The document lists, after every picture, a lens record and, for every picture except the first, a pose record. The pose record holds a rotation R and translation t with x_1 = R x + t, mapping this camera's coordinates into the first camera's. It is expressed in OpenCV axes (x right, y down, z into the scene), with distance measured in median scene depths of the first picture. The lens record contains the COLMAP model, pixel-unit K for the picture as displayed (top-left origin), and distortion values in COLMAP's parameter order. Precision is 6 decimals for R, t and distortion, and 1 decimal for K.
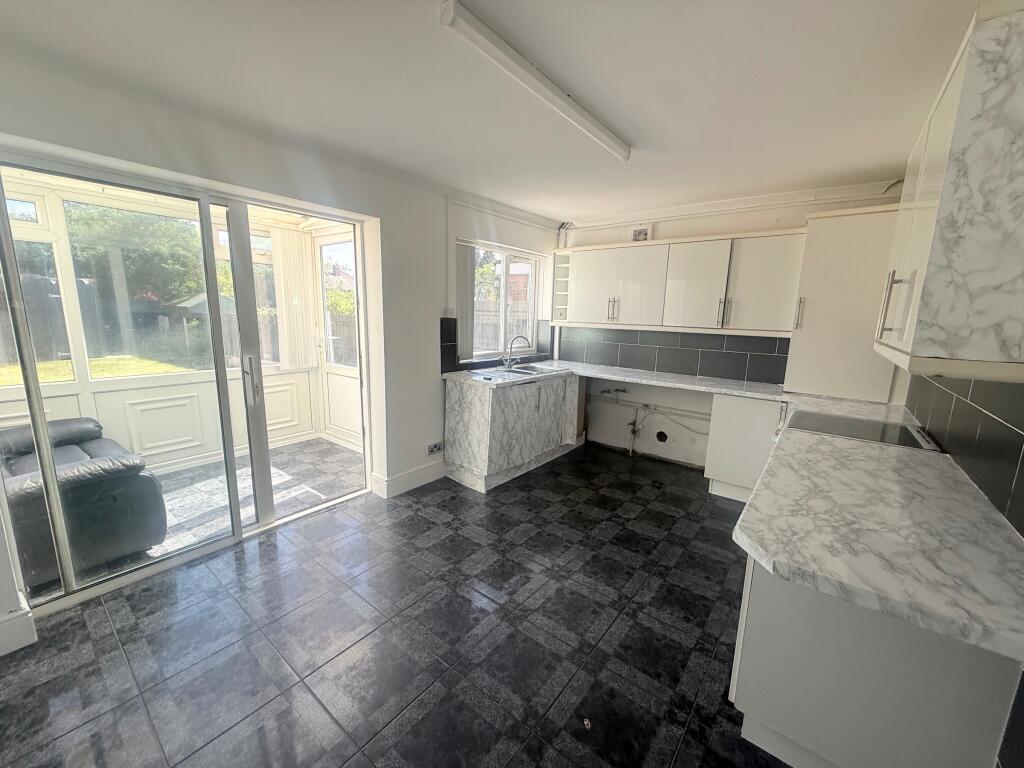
lens RADIAL K [[410.0, 0, 511.5], [0, 410.0, 385.4], [0, 0, 1]] dist [-0.000544, 0.000608]
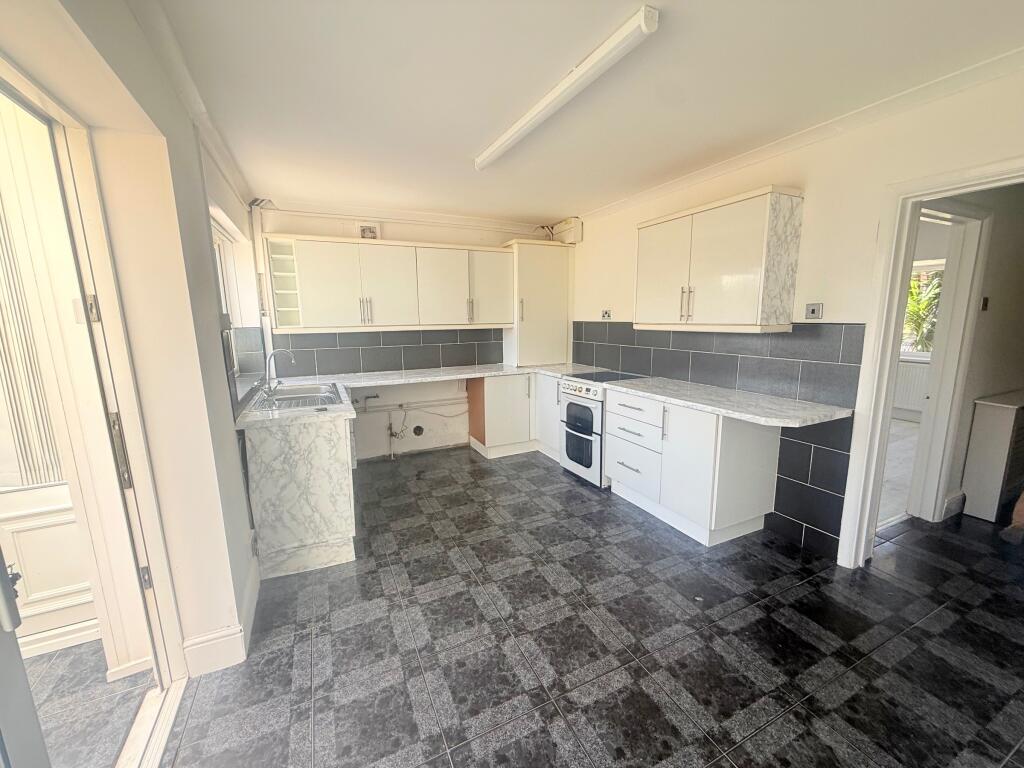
lens RADIAL K [[410.0, 0, 511.5], [0, 410.0, 385.4], [0, 0, 1]] dist [-0.000544, 0.000608]
pose [[0.439056, -0.183820, 0.879454, -0.532793], [0.182161, 0.976730, 0.113211, -0.078722], [-0.879800, 0.110496, 0.462324, 0.364429]]
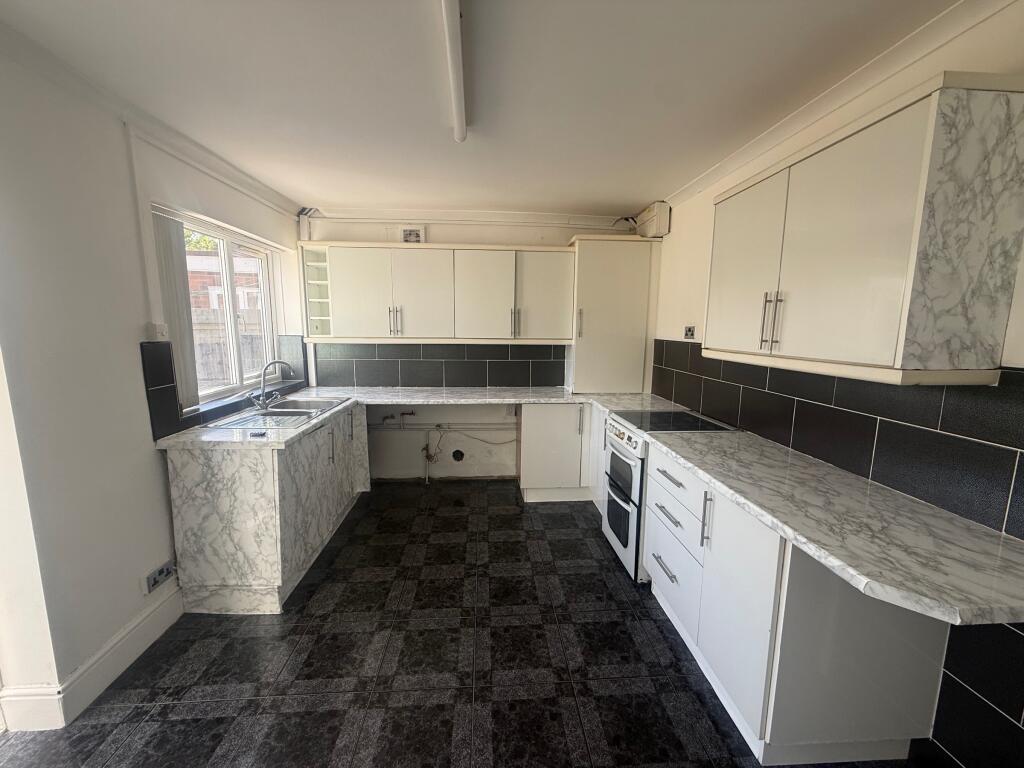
lens RADIAL K [[410.0, 0, 511.5], [0, 410.0, 385.4], [0, 0, 1]] dist [-0.000544, 0.000608]
pose [[0.740507, -0.120612, 0.661137, -0.176372], [0.129577, 0.990928, 0.035643, -0.063154], [-0.659438, 0.059275, 0.749418, 0.261286]]
